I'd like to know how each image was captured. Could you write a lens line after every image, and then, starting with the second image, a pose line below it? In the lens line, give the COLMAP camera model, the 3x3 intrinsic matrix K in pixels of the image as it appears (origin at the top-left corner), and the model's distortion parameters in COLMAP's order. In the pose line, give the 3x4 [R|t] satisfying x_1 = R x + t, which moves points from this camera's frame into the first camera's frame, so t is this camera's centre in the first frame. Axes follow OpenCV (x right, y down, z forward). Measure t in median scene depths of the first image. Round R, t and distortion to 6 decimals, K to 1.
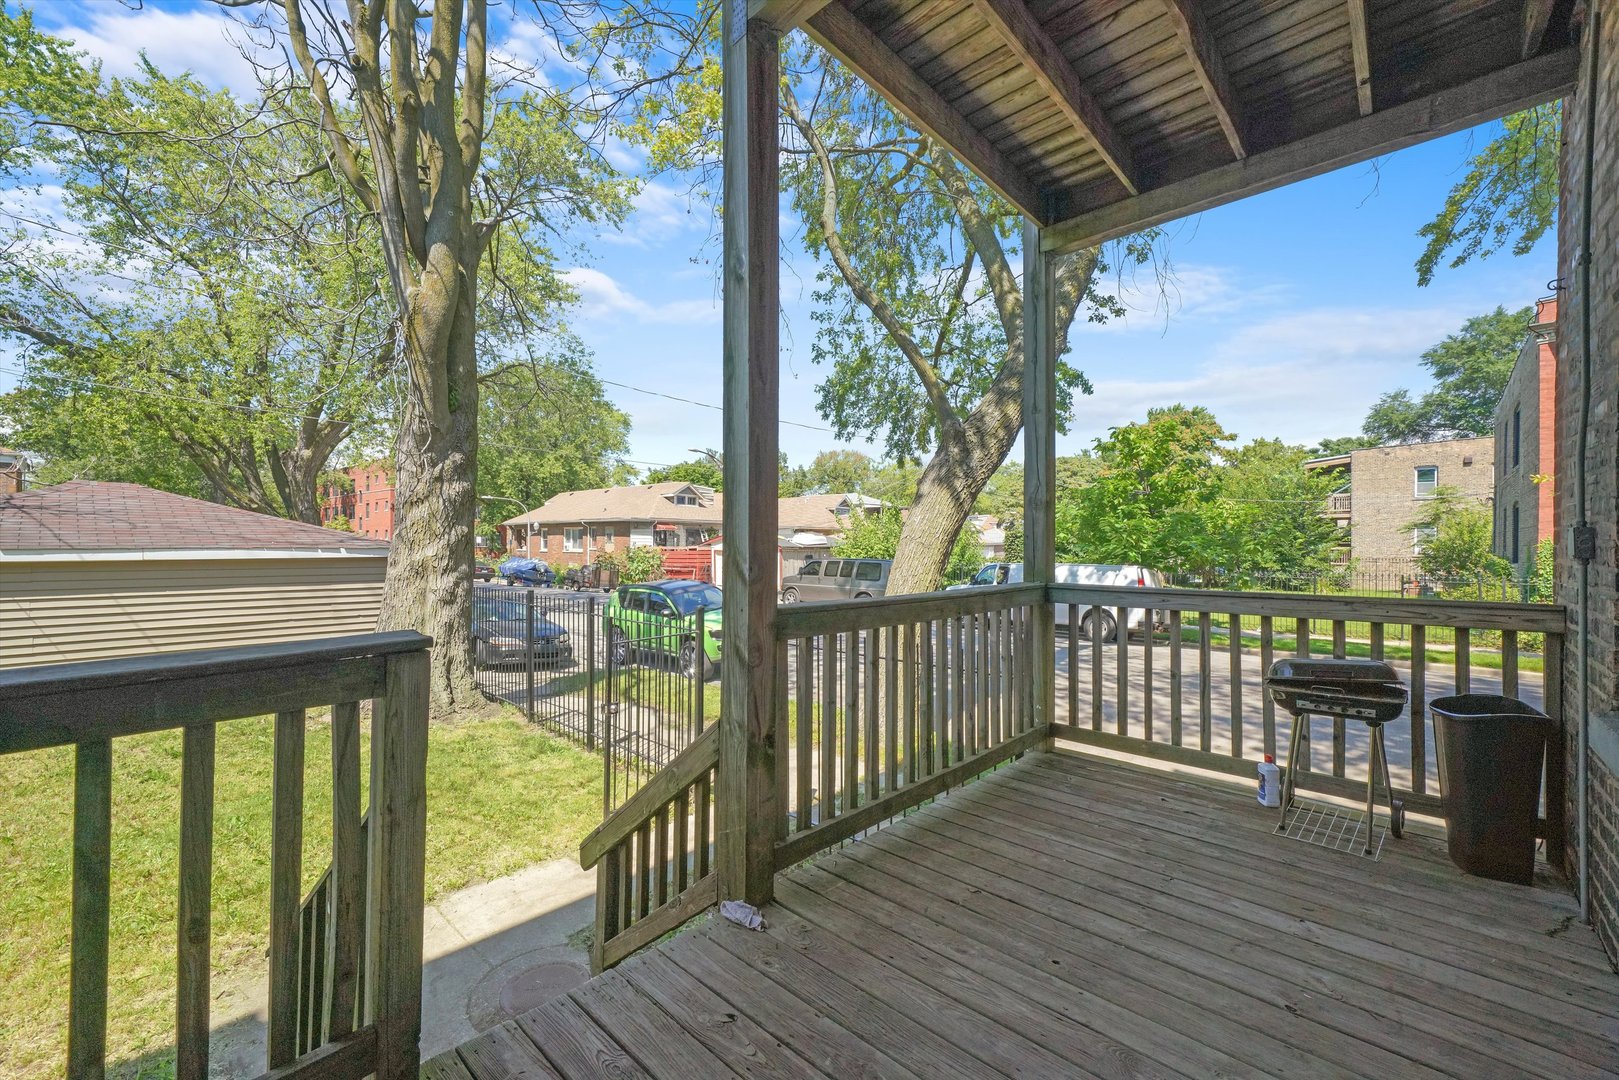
lens RADIAL K [[670.2, 0, 805.5], [0, 670.2, 546.0], [0, 0, 1]] dist [-0.001033, 0.000307]
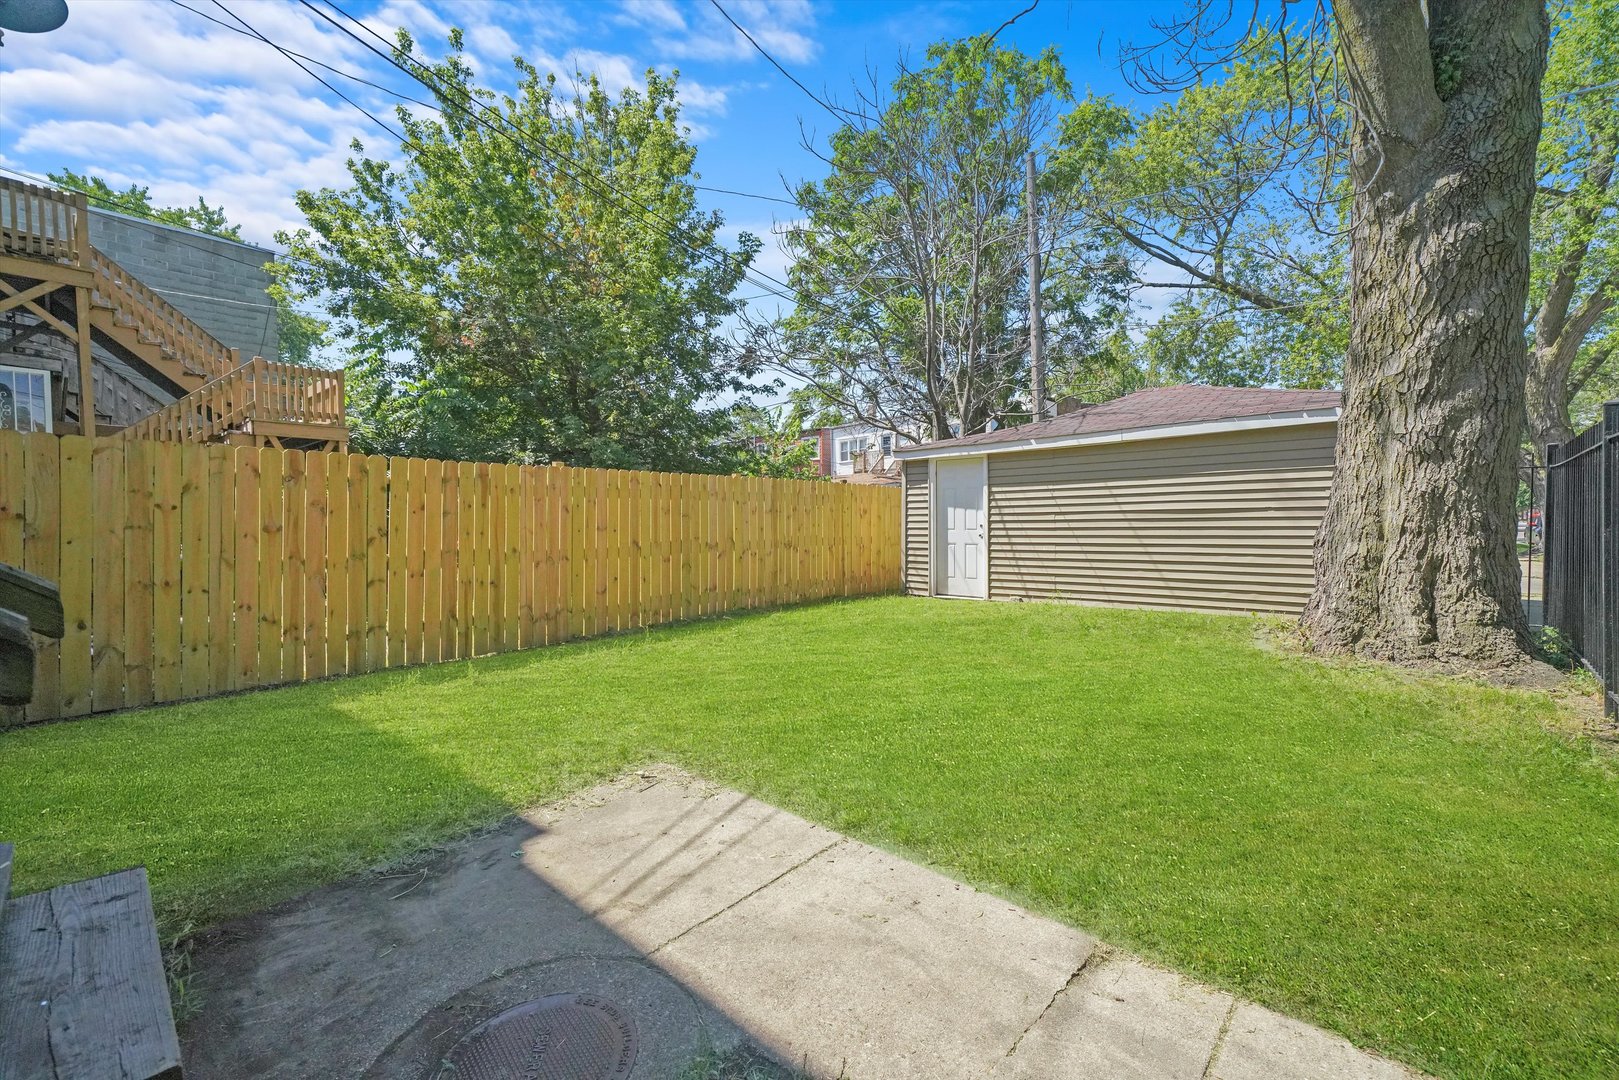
lens RADIAL K [[670.2, 0, 805.5], [0, 670.2, 546.0], [0, 0, 1]] dist [-0.001033, 0.000307]
pose [[0.006475, 0.024344, -0.999683, 0.001632], [0.014442, 0.999597, 0.024435, 0.027998], [0.999875, -0.014596, 0.006121, 0.100211]]
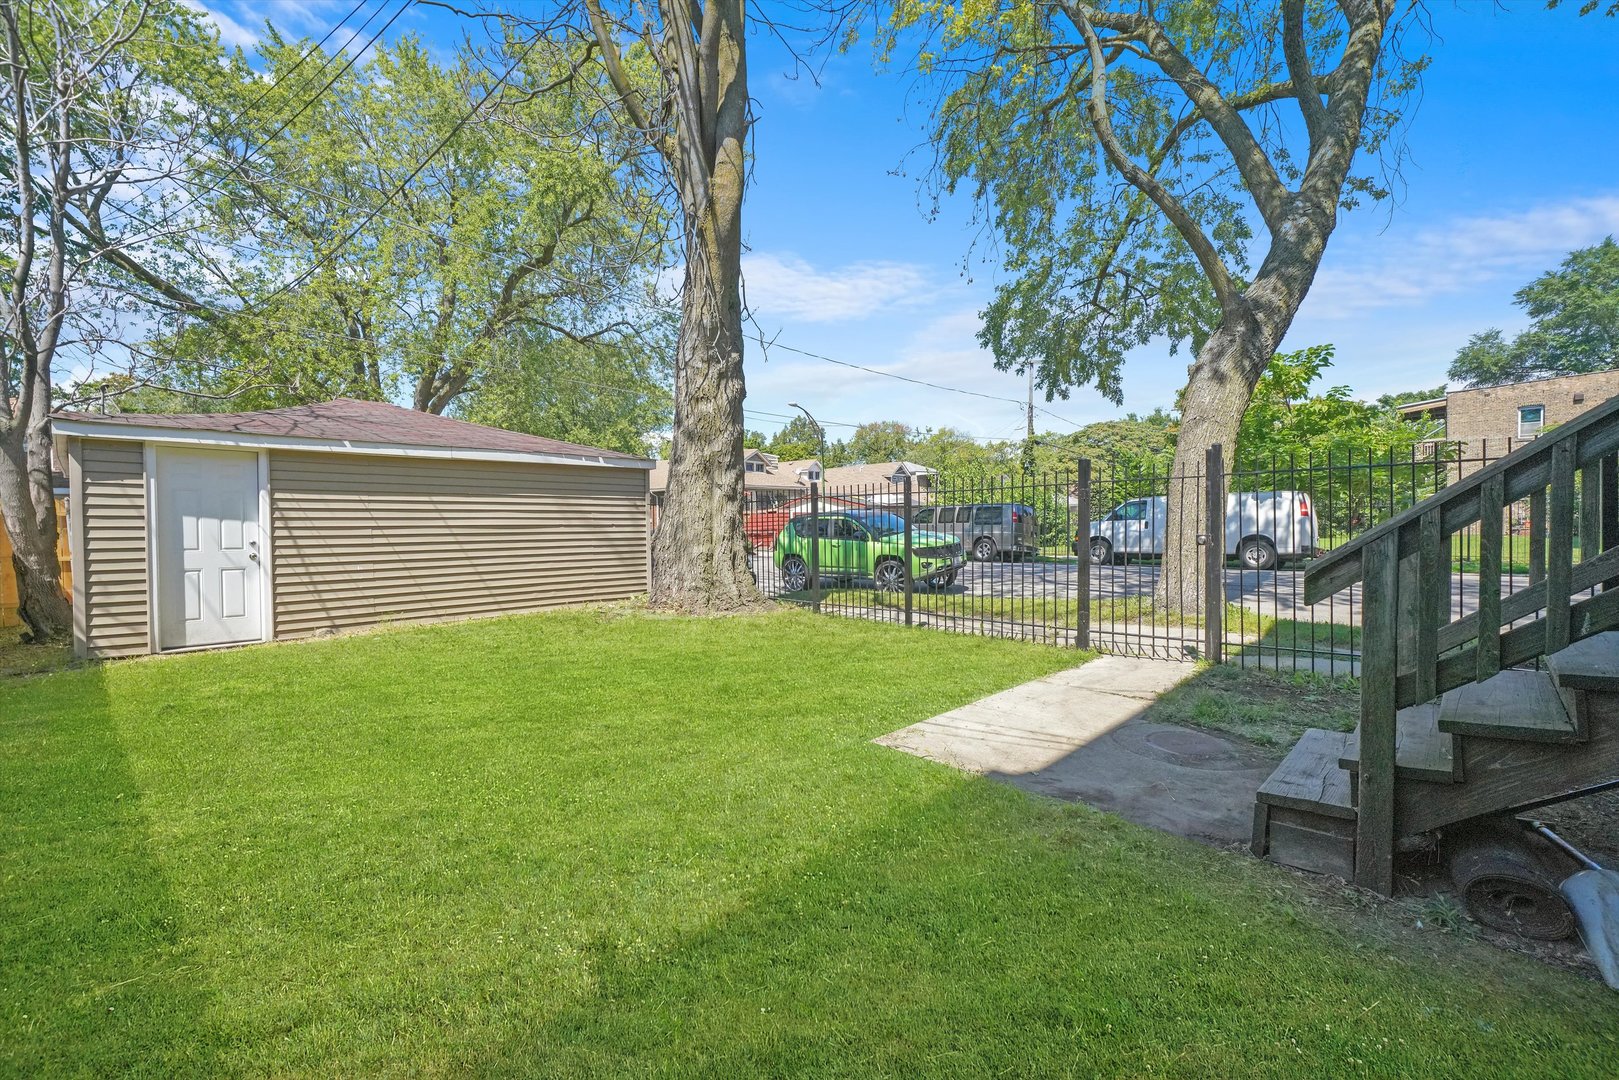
lens RADIAL K [[666.5, 0, 806.9], [0, 666.5, 541.9], [0, 0, 1]] dist [0.002489, 0.000244]
pose [[0.999166, -0.023343, -0.033493, -0.079196], [0.024114, 0.999450, 0.022786, 0.026739], [0.032943, -0.023575, 0.999179, -0.001920]]
